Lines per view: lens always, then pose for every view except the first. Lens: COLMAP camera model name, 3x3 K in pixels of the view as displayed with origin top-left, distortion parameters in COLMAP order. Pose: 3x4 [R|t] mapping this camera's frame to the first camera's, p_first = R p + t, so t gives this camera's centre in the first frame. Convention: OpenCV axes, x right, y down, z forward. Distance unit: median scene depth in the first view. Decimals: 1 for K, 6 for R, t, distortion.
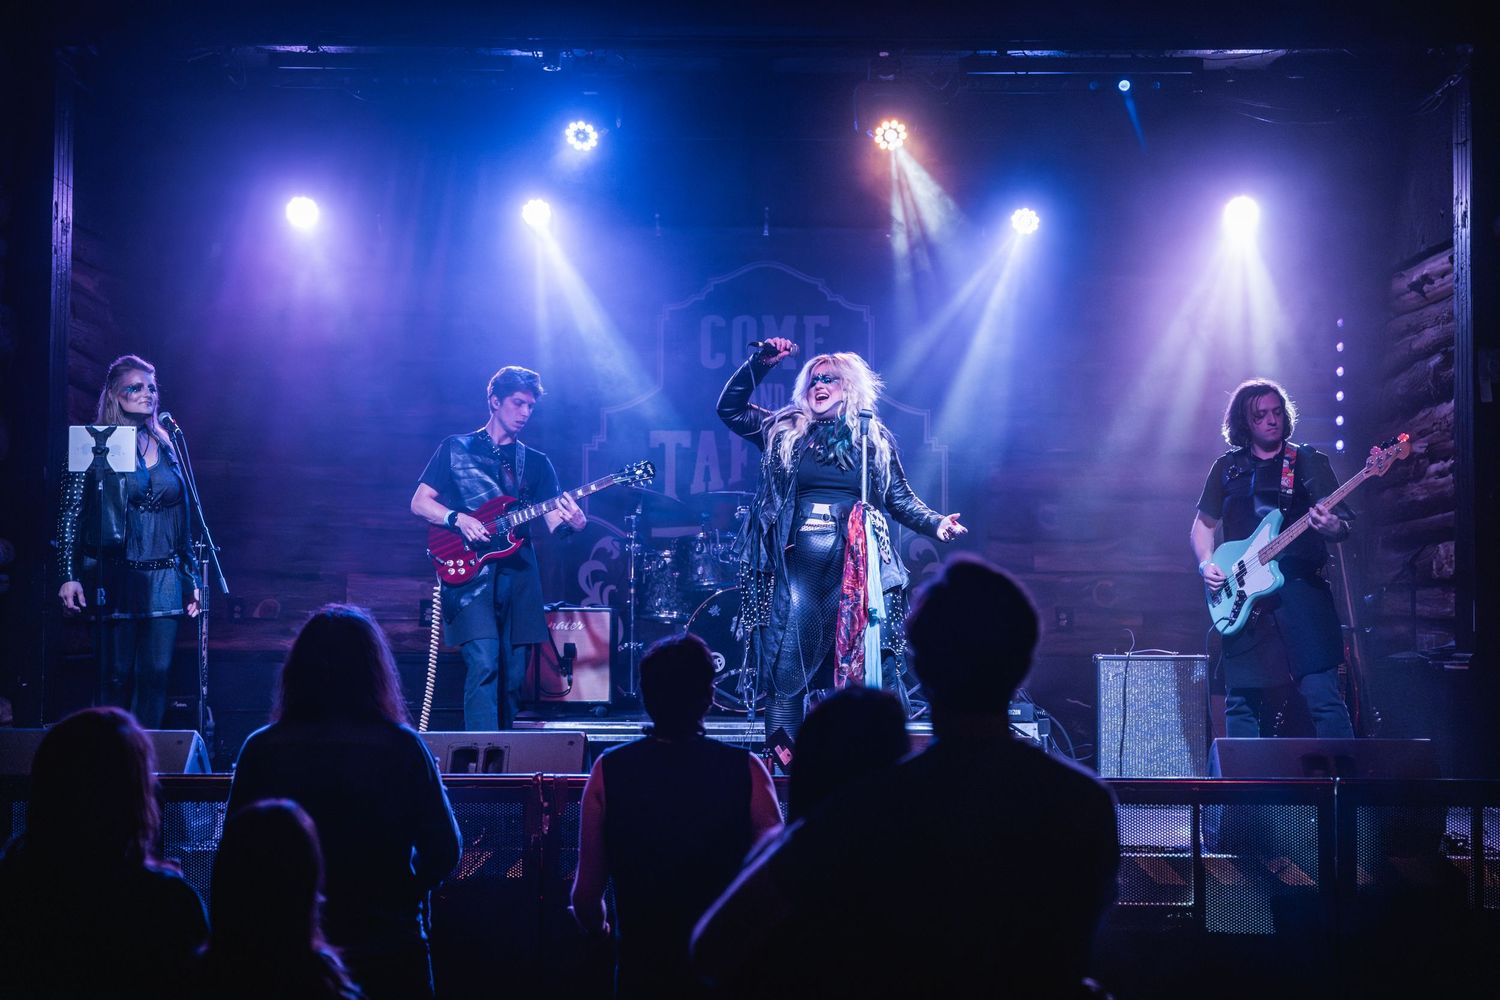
lens RADIAL K [[2572.1, 0, 747.0], [0, 2572.1, 494.7], [0, 0, 1]] dist [0.004930, 0.000000]
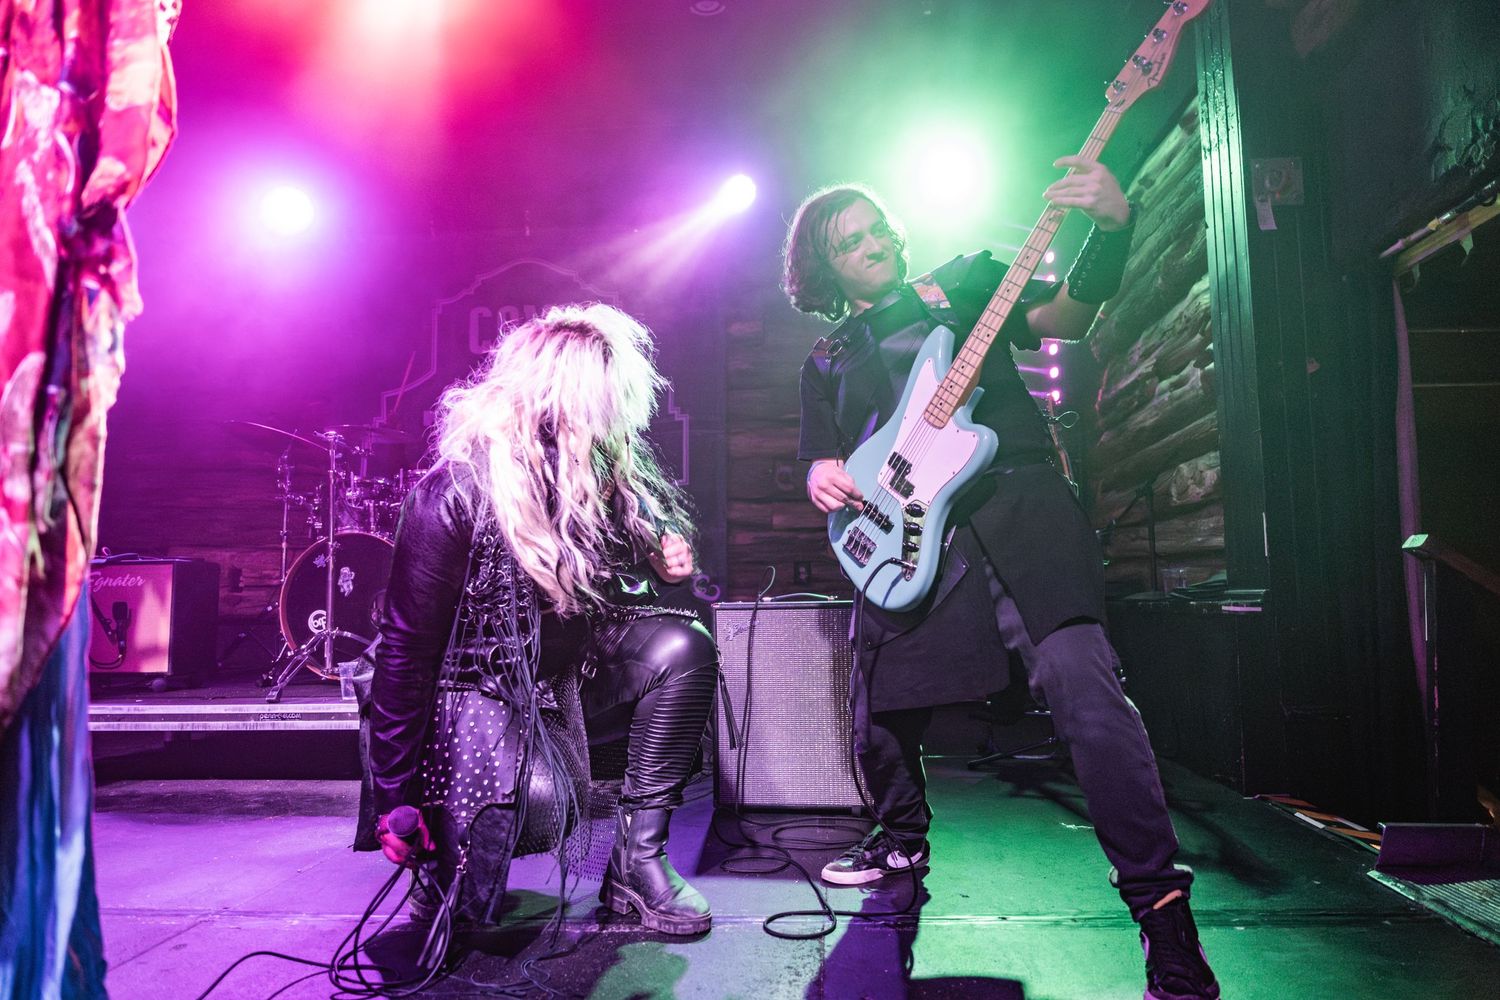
lens RADIAL K [[993.8, 0, 752.3], [0, 993.8, 508.9], [0, 0, 1]] dist [-0.002234, 0.009978]
pose [[0.996387, -0.028310, -0.080067, 0.162572], [0.025083, 0.998843, -0.041020, 0.045853], [0.081135, 0.038864, 0.995945, 0.697008]]
